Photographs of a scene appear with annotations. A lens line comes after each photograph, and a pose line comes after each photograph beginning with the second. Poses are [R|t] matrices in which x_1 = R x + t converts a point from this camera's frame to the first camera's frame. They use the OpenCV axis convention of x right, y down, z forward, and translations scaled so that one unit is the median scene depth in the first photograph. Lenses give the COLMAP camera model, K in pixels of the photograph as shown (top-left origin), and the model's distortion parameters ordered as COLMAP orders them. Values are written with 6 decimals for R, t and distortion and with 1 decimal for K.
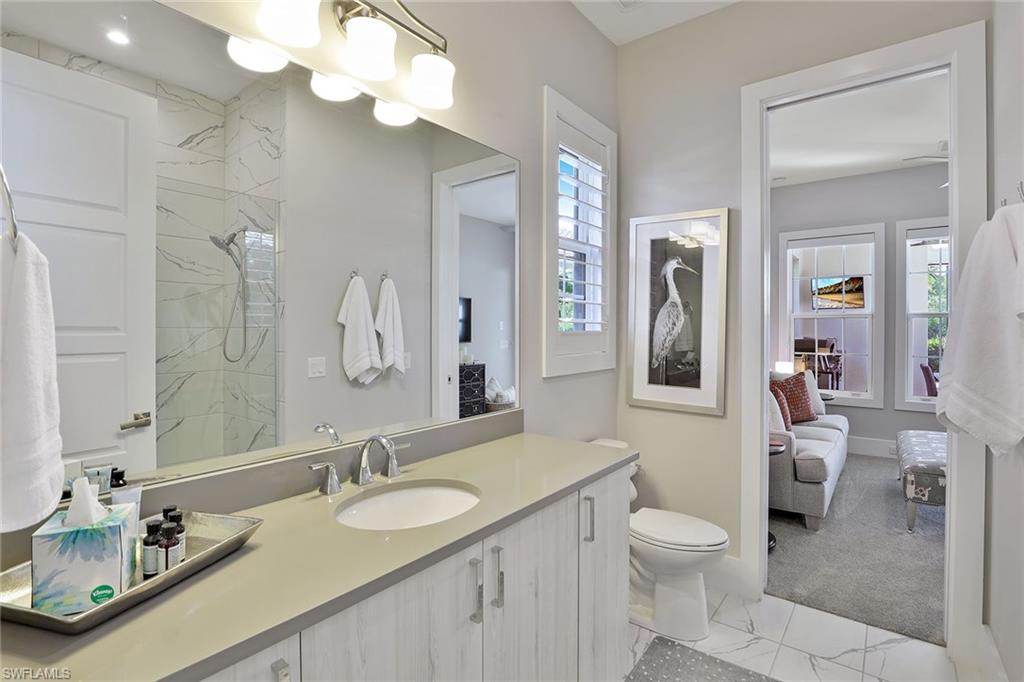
lens RADIAL K [[484.9, 0, 512.3], [0, 484.9, 334.0], [0, 0, 1]] dist [-0.027170, 0.001654]
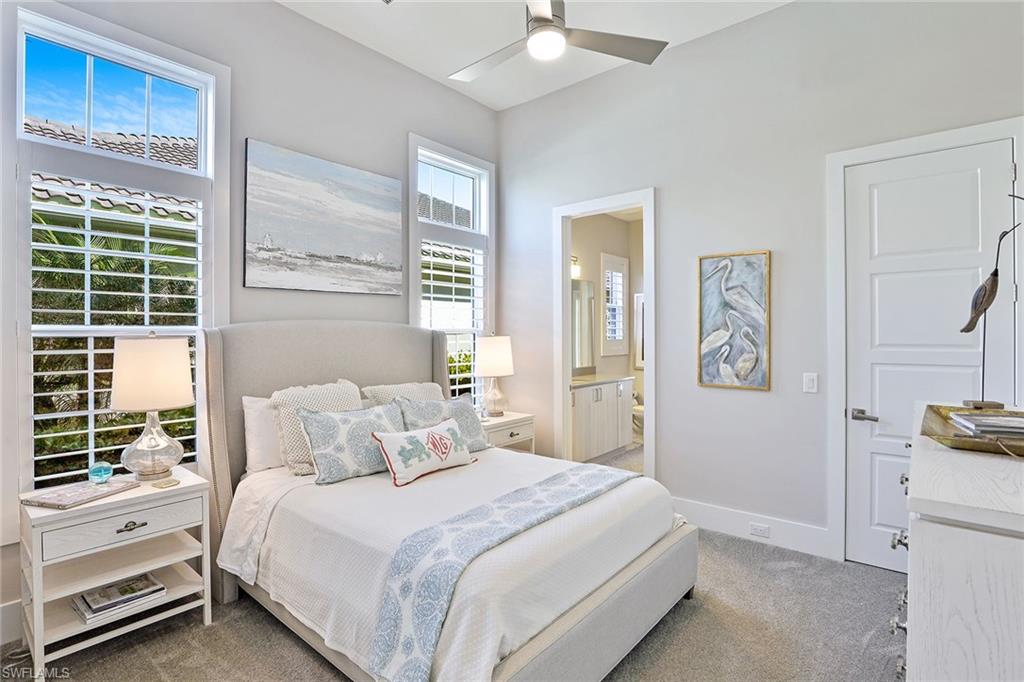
lens RADIAL K [[484.9, 0, 517.7], [0, 484.9, 340.9], [0, 0, 1]] dist [-0.027170, 0.001654]
pose [[0.999775, 0.000884, -0.021215, -0.303015], [-0.000916, 0.999998, -0.001494, 0.005854], [0.021214, 0.001513, 0.999774, -1.507348]]
